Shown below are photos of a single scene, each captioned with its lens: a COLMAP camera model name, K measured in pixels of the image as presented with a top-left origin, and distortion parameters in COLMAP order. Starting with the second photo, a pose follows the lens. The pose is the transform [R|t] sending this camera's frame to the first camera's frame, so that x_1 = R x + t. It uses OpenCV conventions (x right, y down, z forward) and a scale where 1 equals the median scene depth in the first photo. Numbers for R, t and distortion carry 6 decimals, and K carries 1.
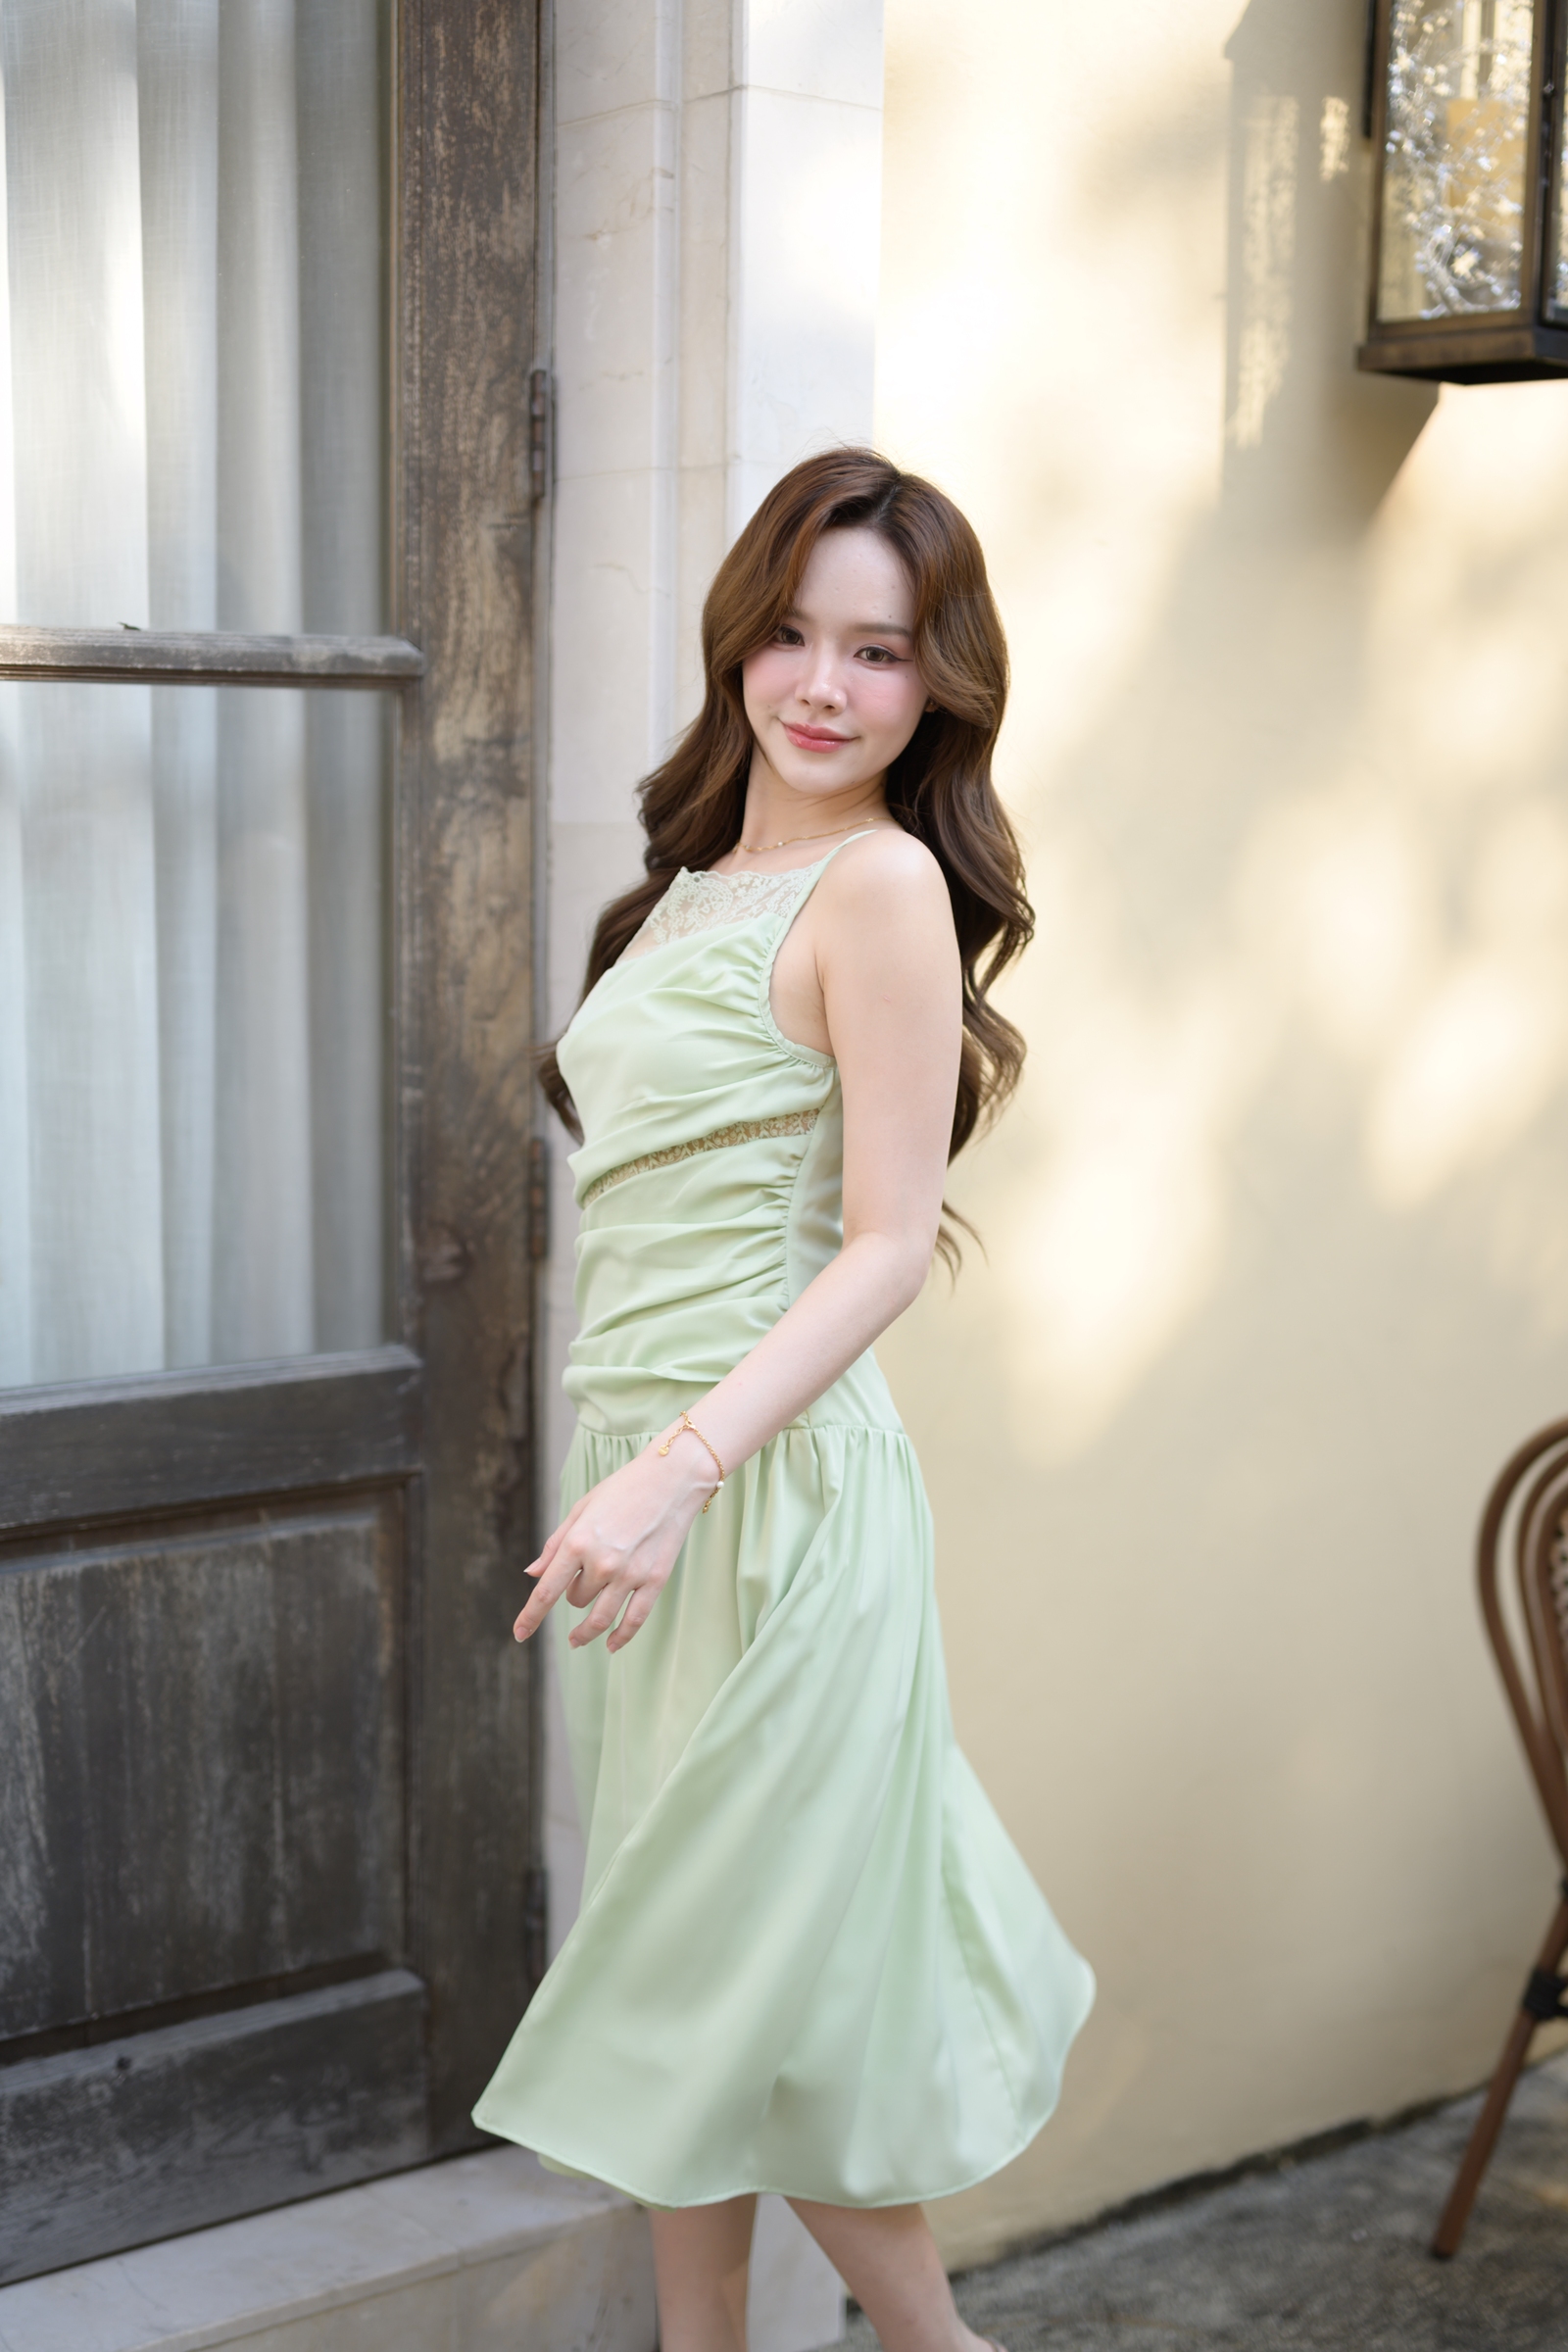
lens RADIAL K [[3332.3, 0, 781.7], [0, 3332.3, 1229.3], [0, 0, 1]] dist [-0.000638, 0.068291]
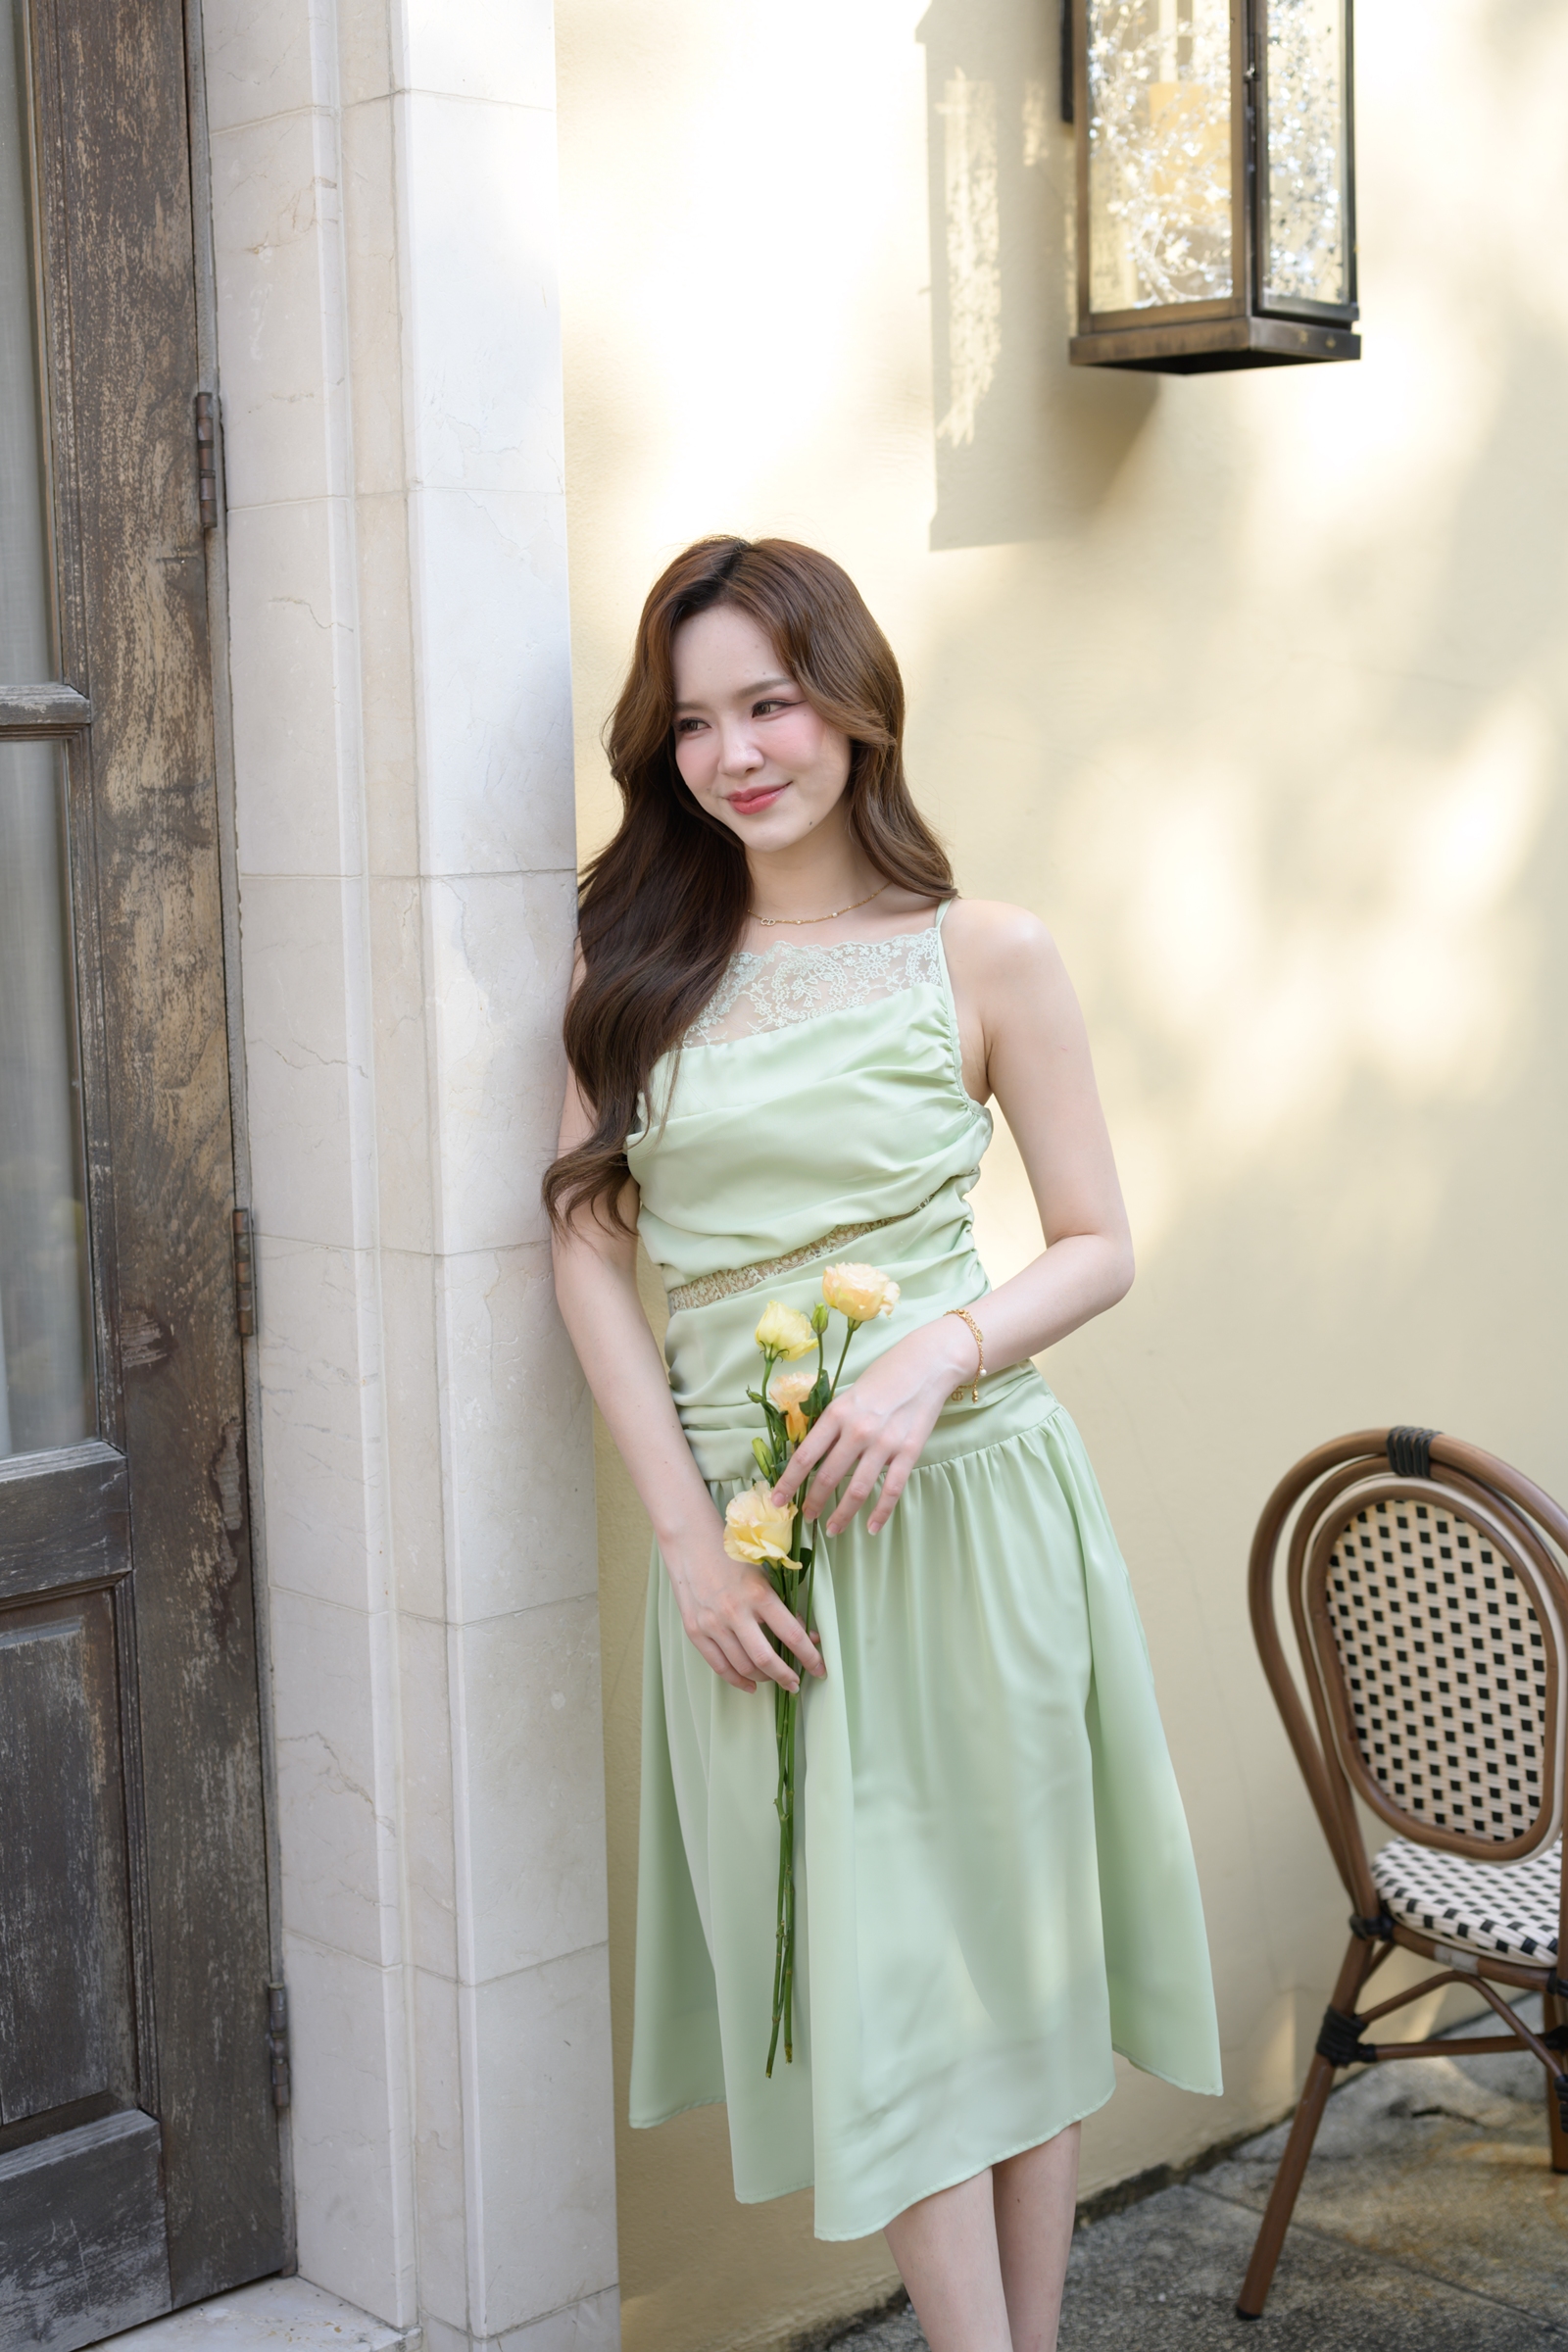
lens RADIAL K [[3330.0, 0, 834.4], [0, 3330.0, 1136.3], [0, 0, 1]] dist [0.001141, 0.066500]
pose [[0.995318, -0.045289, 0.085390, 0.014325], [0.046411, 0.998860, -0.011201, -0.030286], [-0.084785, 0.015111, 0.996285, 0.055373]]
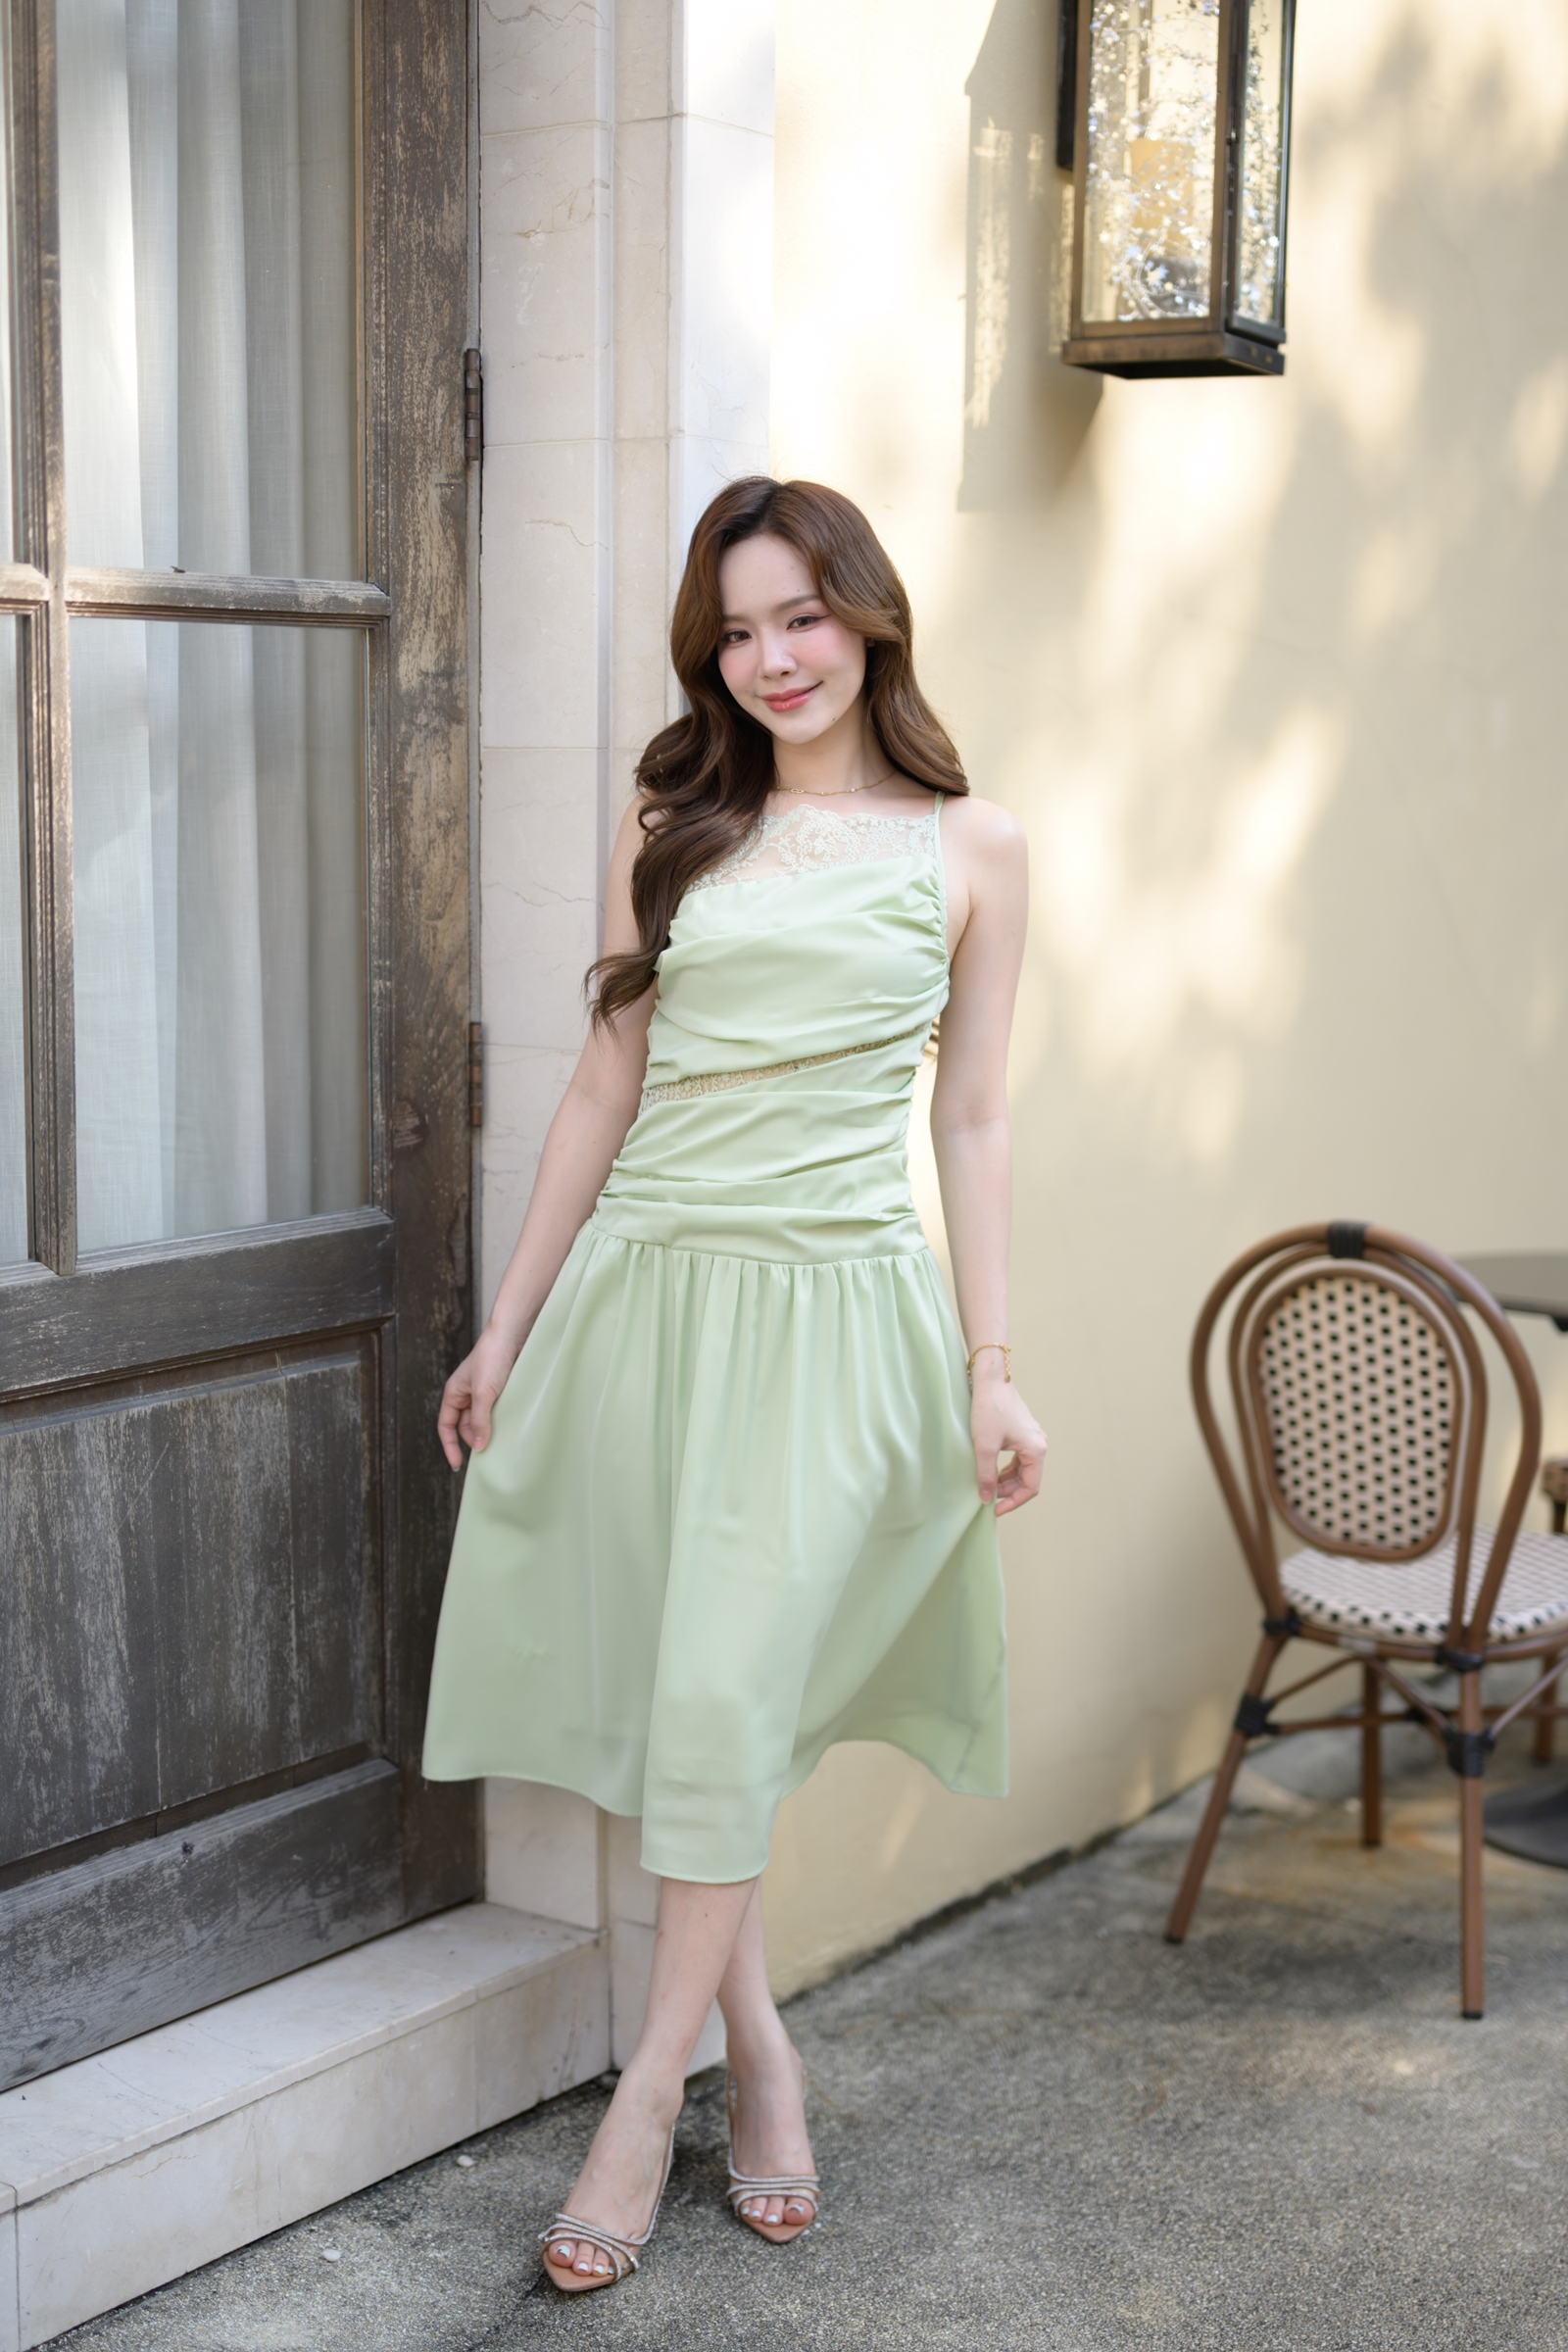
lens RADIAL K [[3315.6, 0, 783.2], [0, 3315.6, 1224.8], [0, 0, 1]] dist [0.006395, 0.040863]
pose [[0.962246, -0.041052, 0.269066, -0.288849], [0.036856, 0.999108, 0.020631, 0.023161], [-0.269673, -0.009935, 0.962901, -0.128611]]
